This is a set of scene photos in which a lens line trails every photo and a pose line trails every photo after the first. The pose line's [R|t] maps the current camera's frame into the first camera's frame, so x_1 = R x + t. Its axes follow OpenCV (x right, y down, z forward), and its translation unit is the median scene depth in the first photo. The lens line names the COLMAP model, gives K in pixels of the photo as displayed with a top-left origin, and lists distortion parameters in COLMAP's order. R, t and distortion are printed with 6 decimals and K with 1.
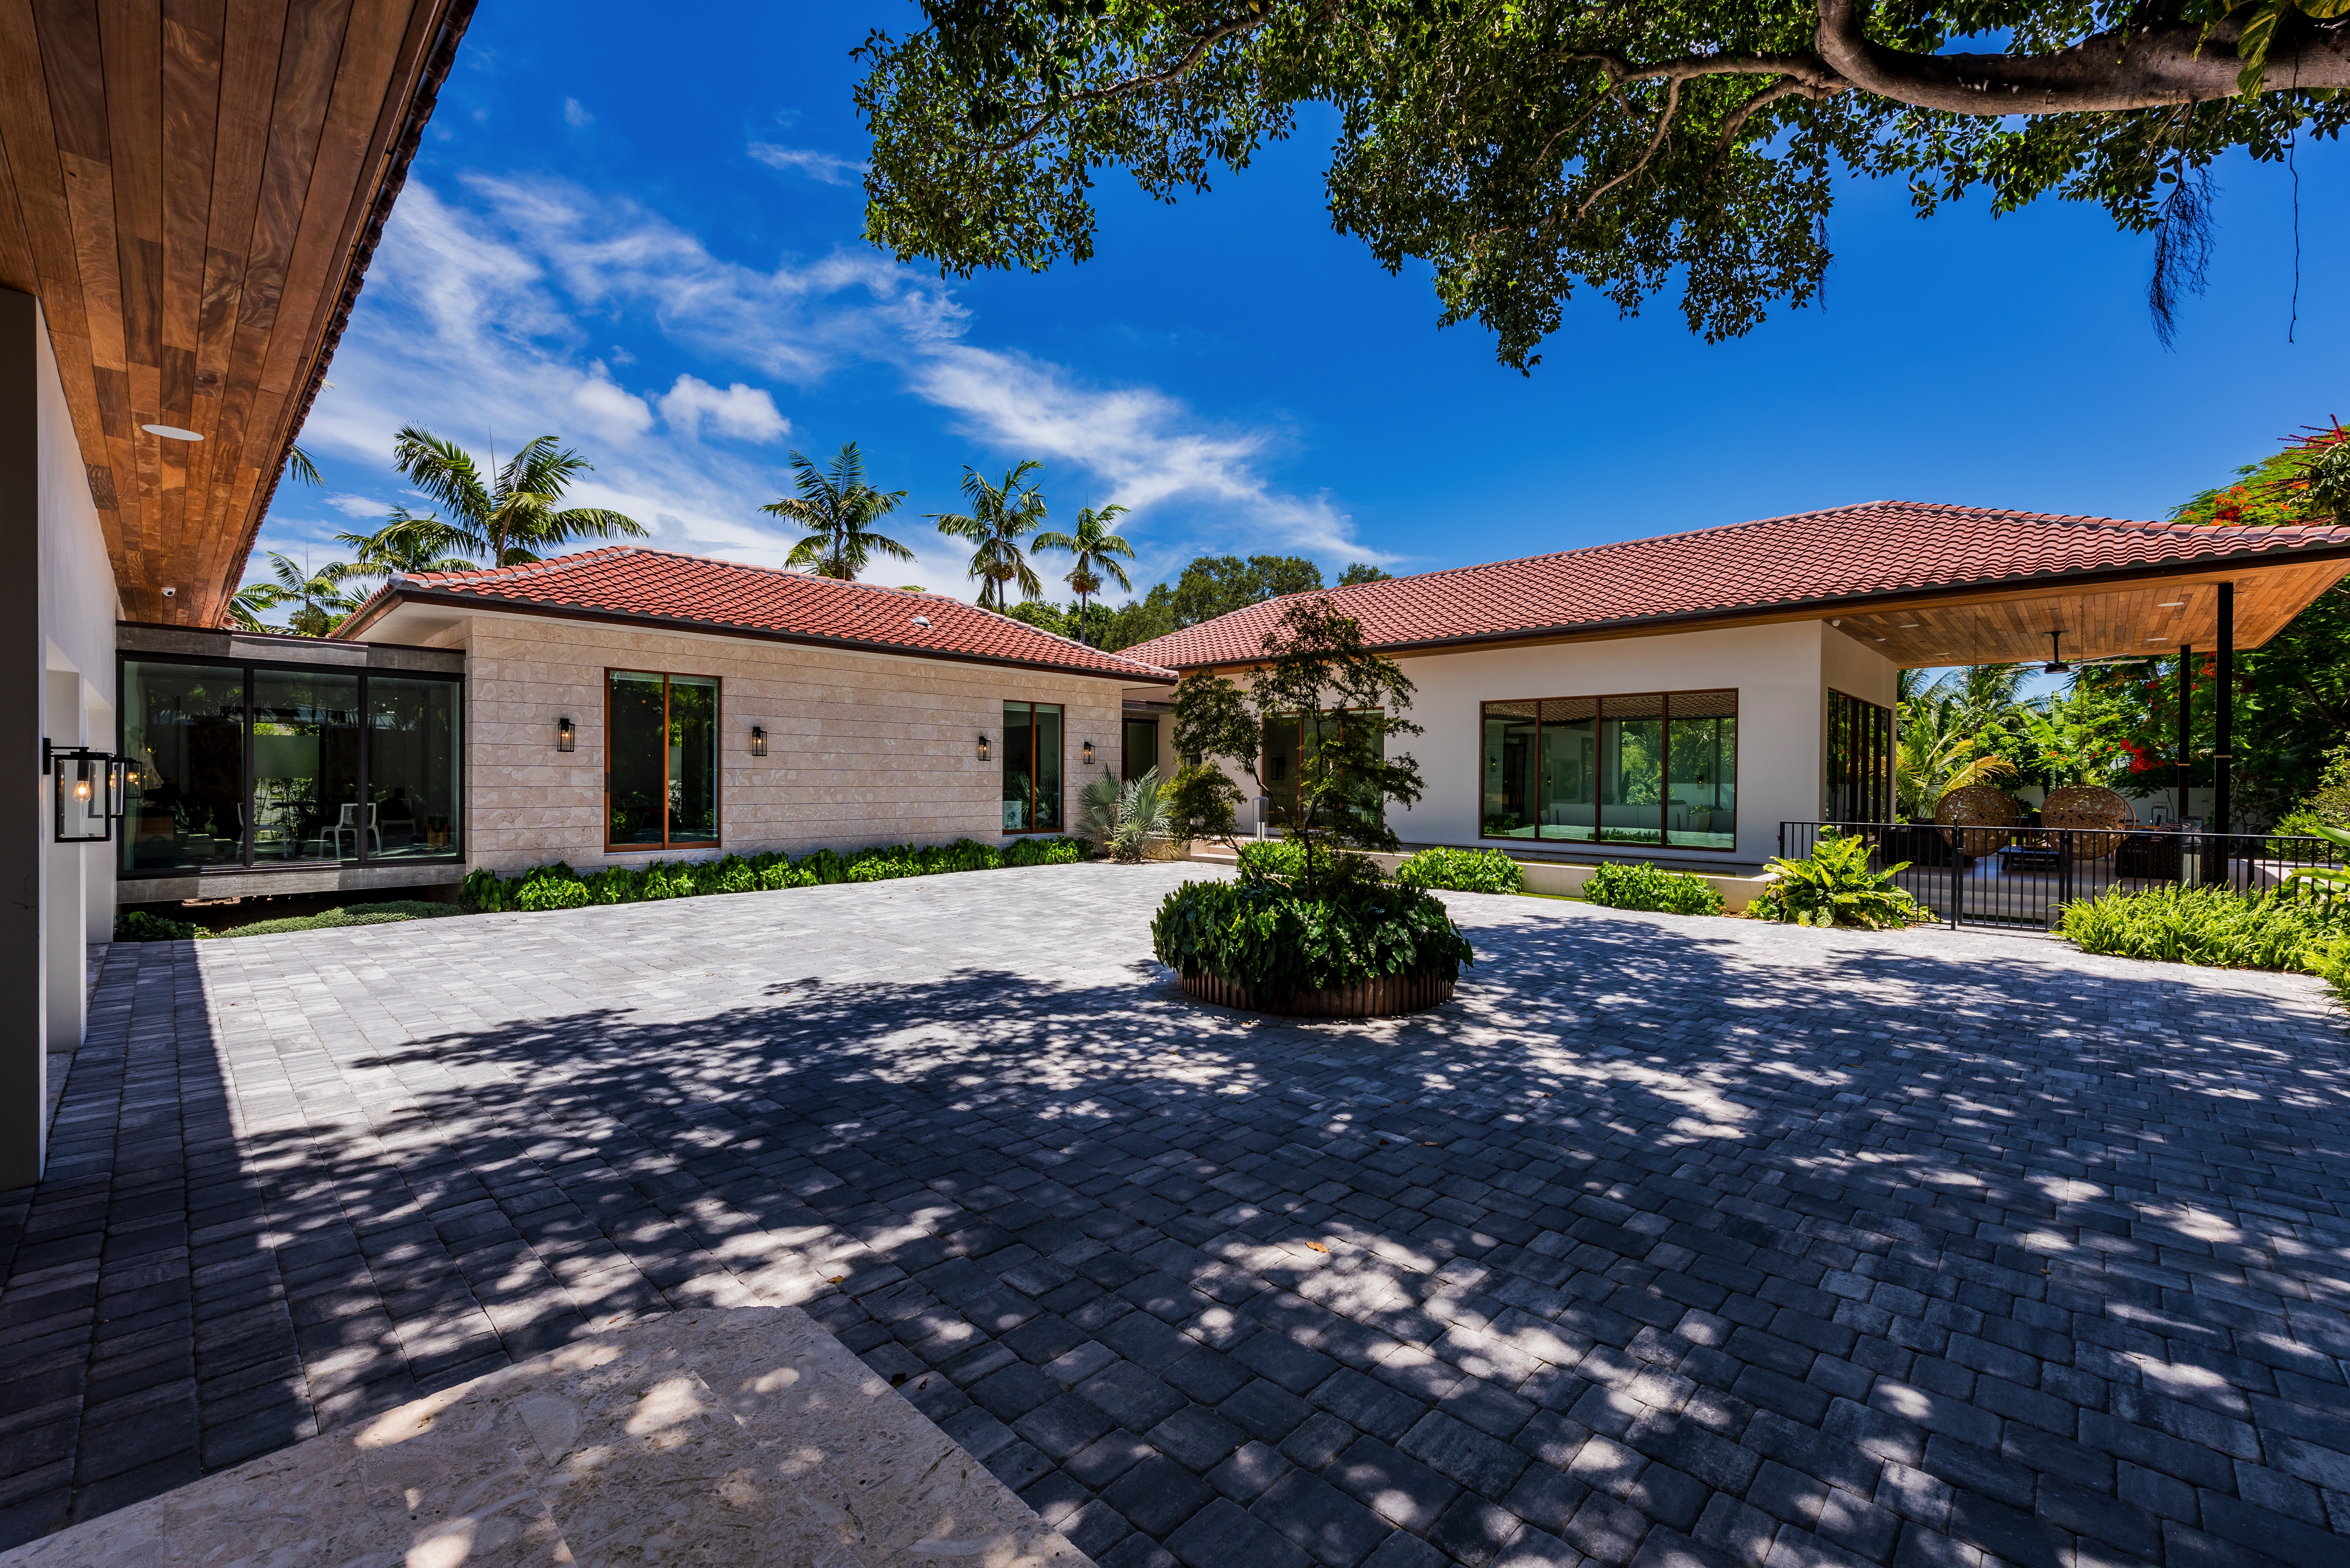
lens RADIAL K [[965.3, 0, 1173.6], [0, 965.3, 783.7], [0, 0, 1]] dist [-0.002246, -0.001121]
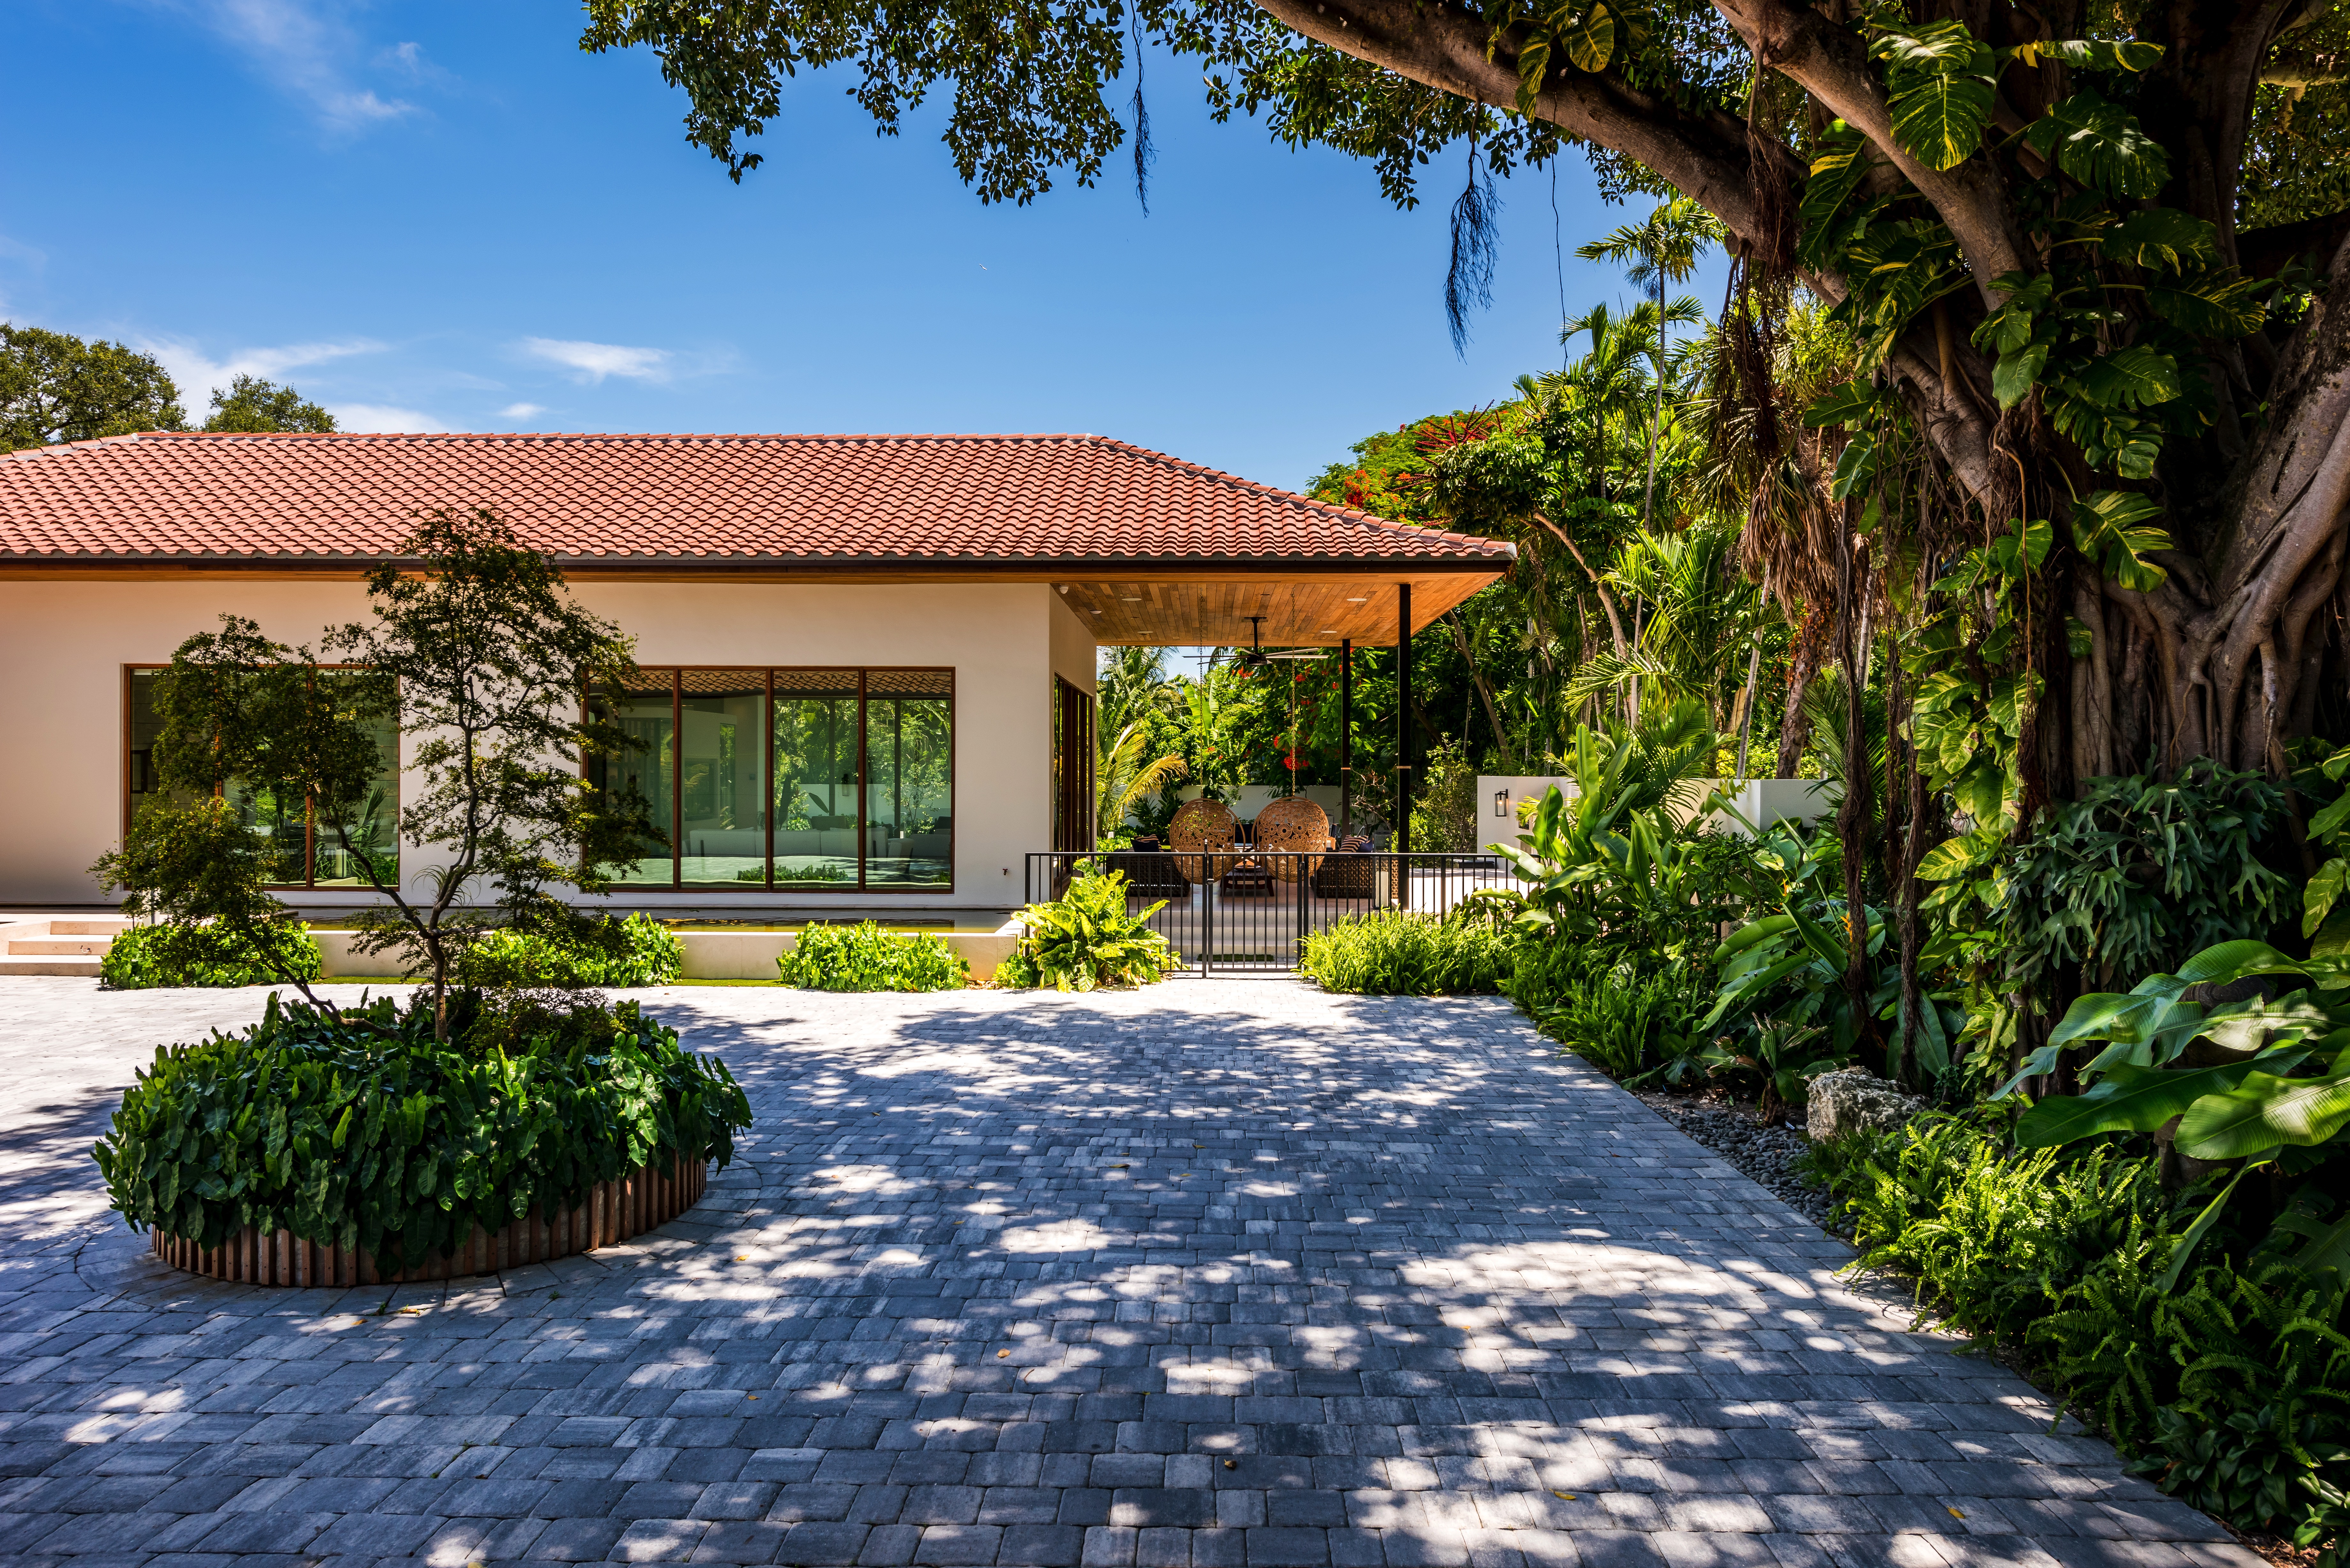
lens RADIAL K [[1539.0, 0, 1174.8], [0, 1539.0, 780.3], [0, 0, 1]] dist [-0.003502, -0.000792]
pose [[0.718328, -0.011124, 0.695616, -0.130800], [0.003969, 0.999921, 0.011891, -0.034251], [-0.695693, -0.005781, 0.718316, 0.065580]]
